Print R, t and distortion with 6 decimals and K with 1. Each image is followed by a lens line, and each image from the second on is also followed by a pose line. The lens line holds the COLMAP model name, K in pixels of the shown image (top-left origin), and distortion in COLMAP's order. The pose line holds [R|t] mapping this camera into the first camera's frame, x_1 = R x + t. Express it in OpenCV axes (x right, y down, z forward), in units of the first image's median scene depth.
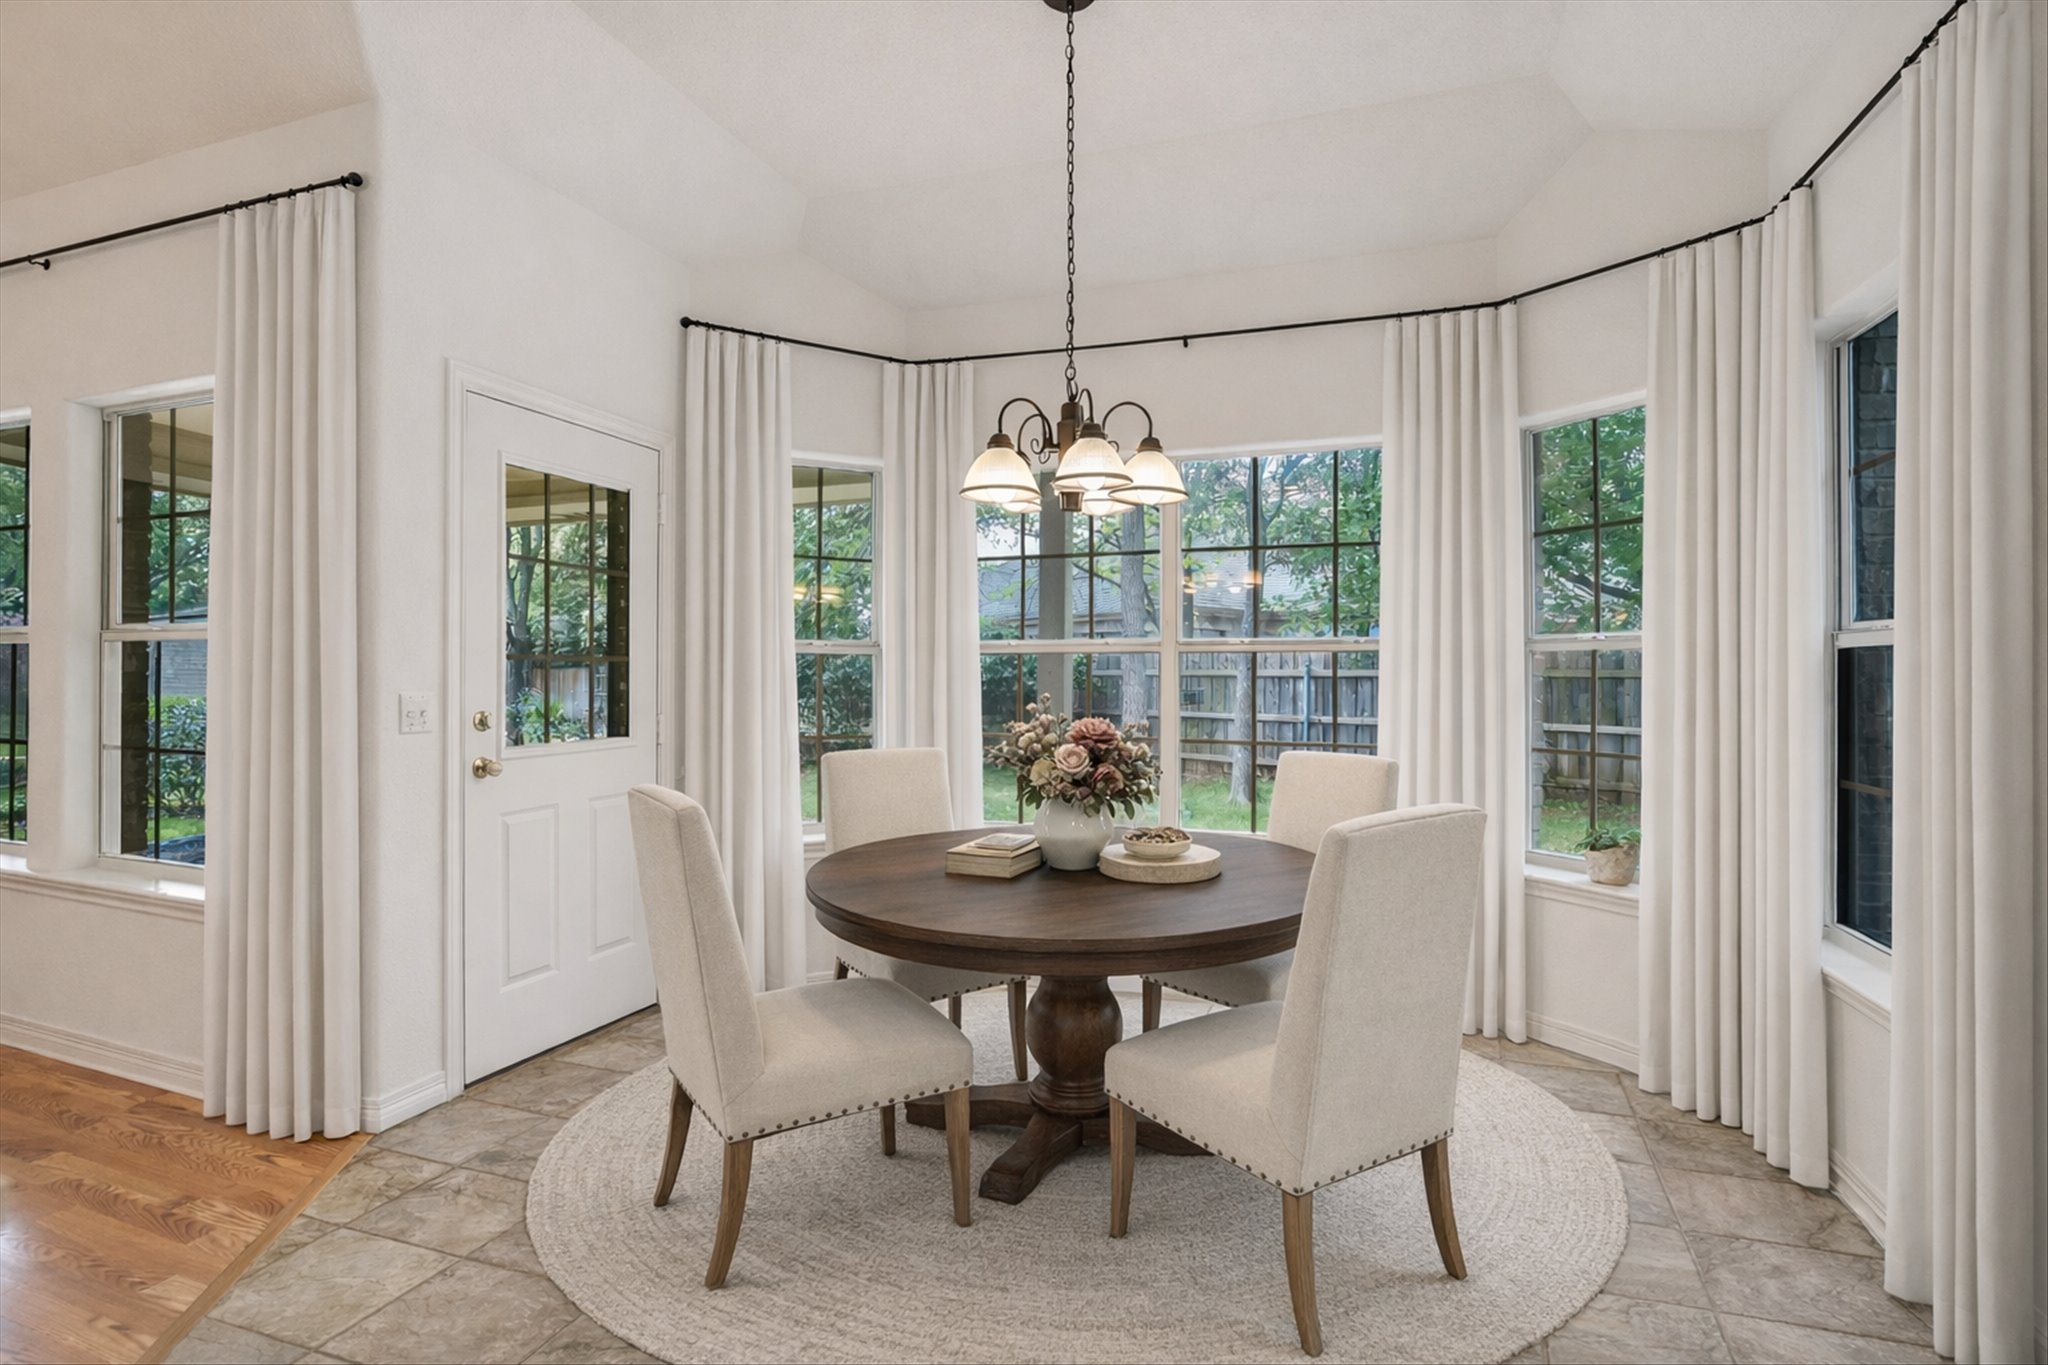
lens RADIAL K [[913.1, 0, 1010.4], [0, 913.1, 684.2], [0, 0, 1]] dist [-0.004685, 0.000795]
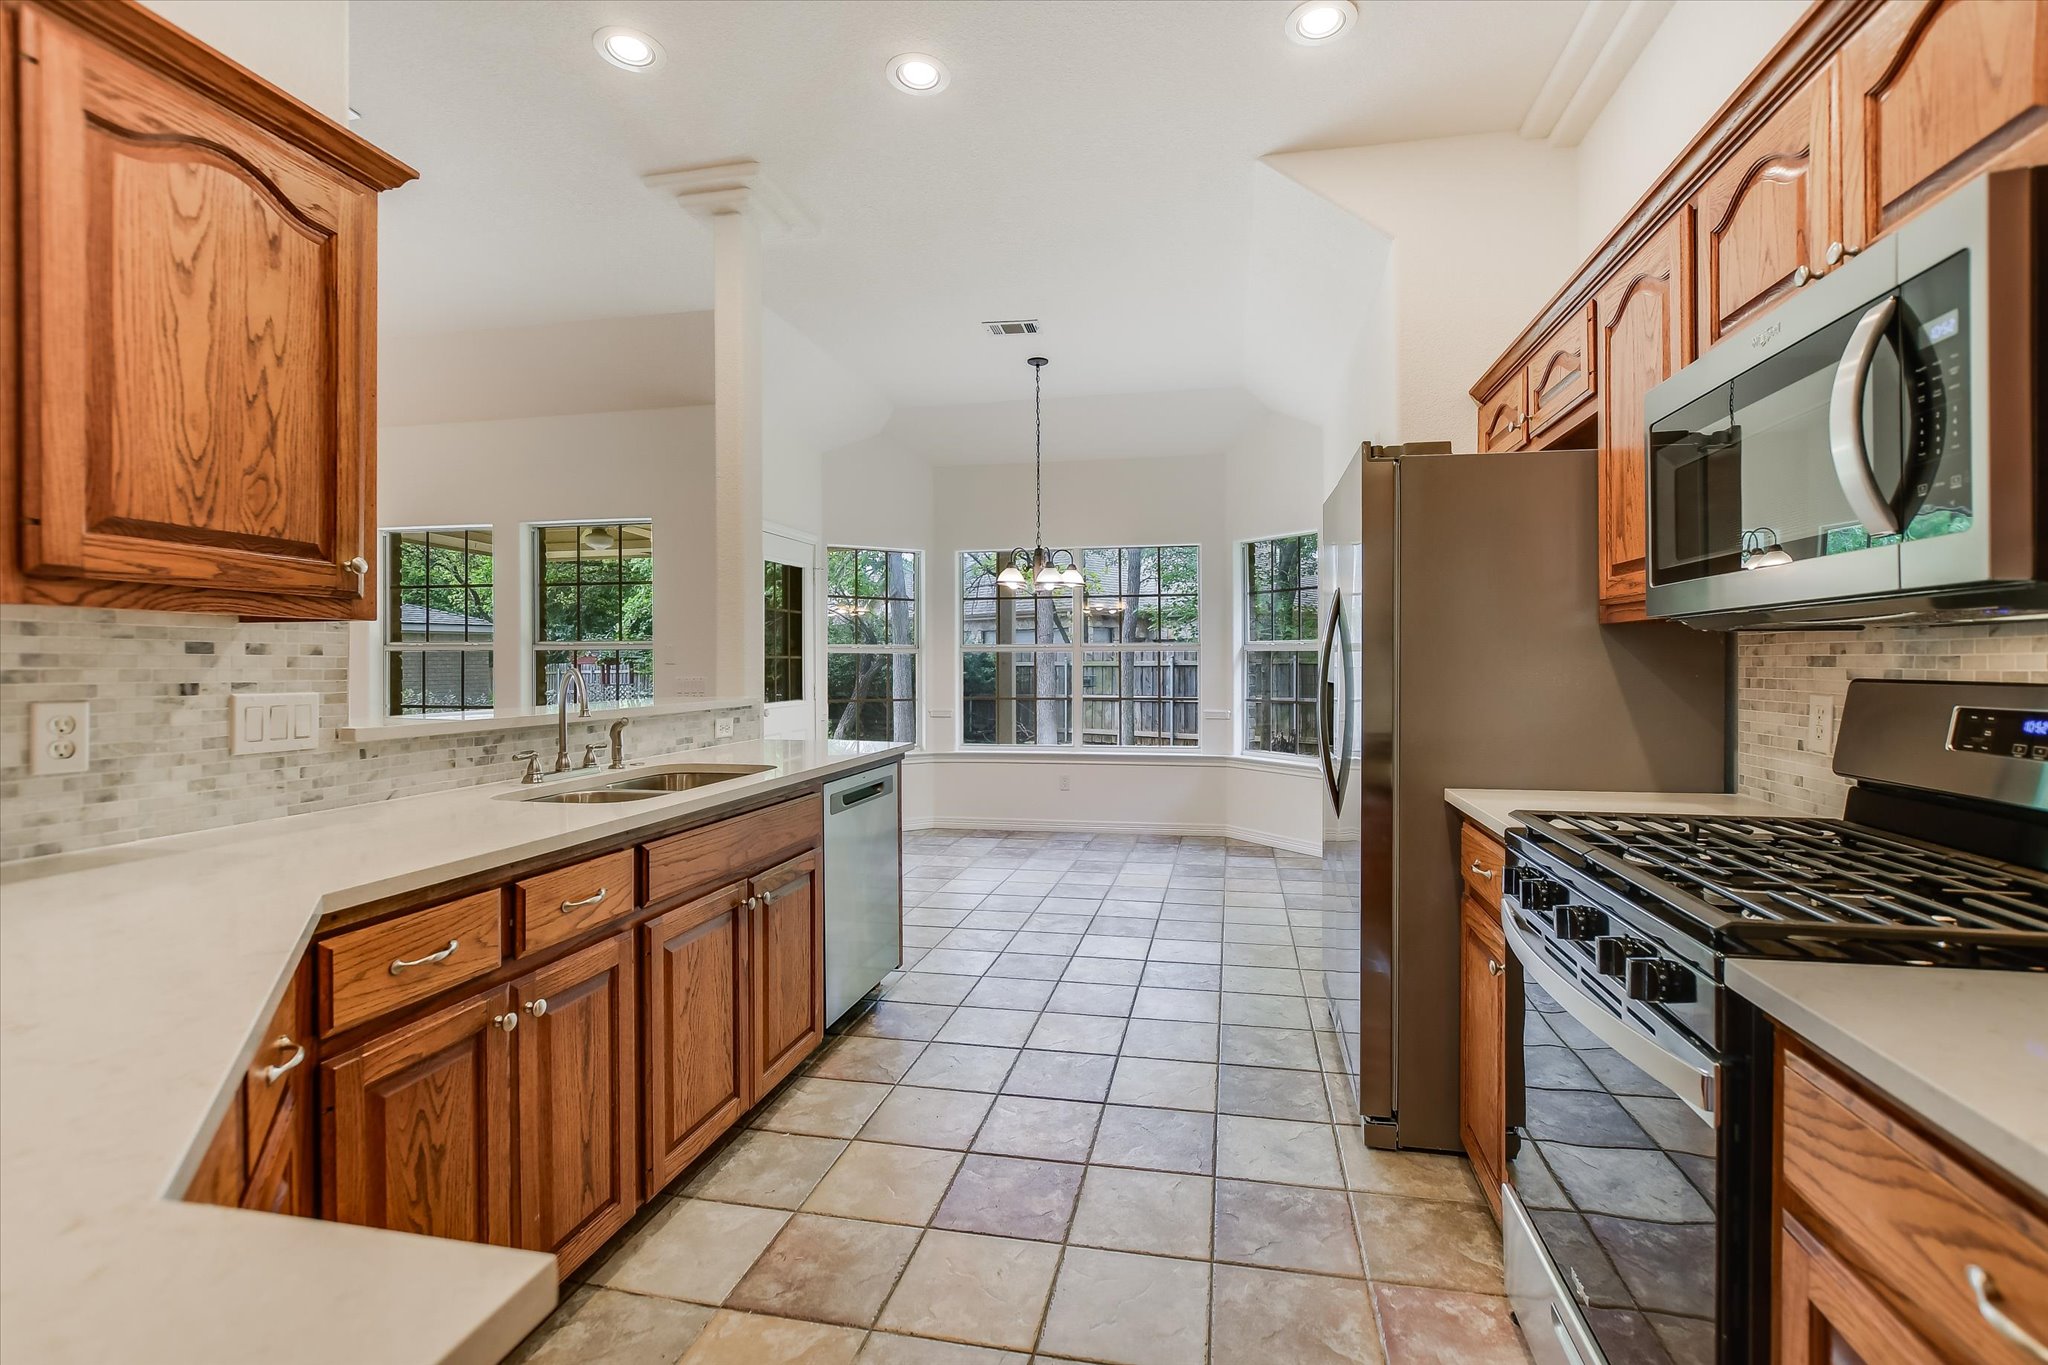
lens RADIAL K [[916.8, 0, 1019.4], [0, 916.8, 677.6], [0, 0, 1]] dist [-0.002633, -0.000748]
pose [[0.992307, -0.004344, 0.123725, -0.191443], [0.003739, 0.999980, 0.005118, 0.002956], [-0.123745, -0.004616, 0.992303, -0.913248]]
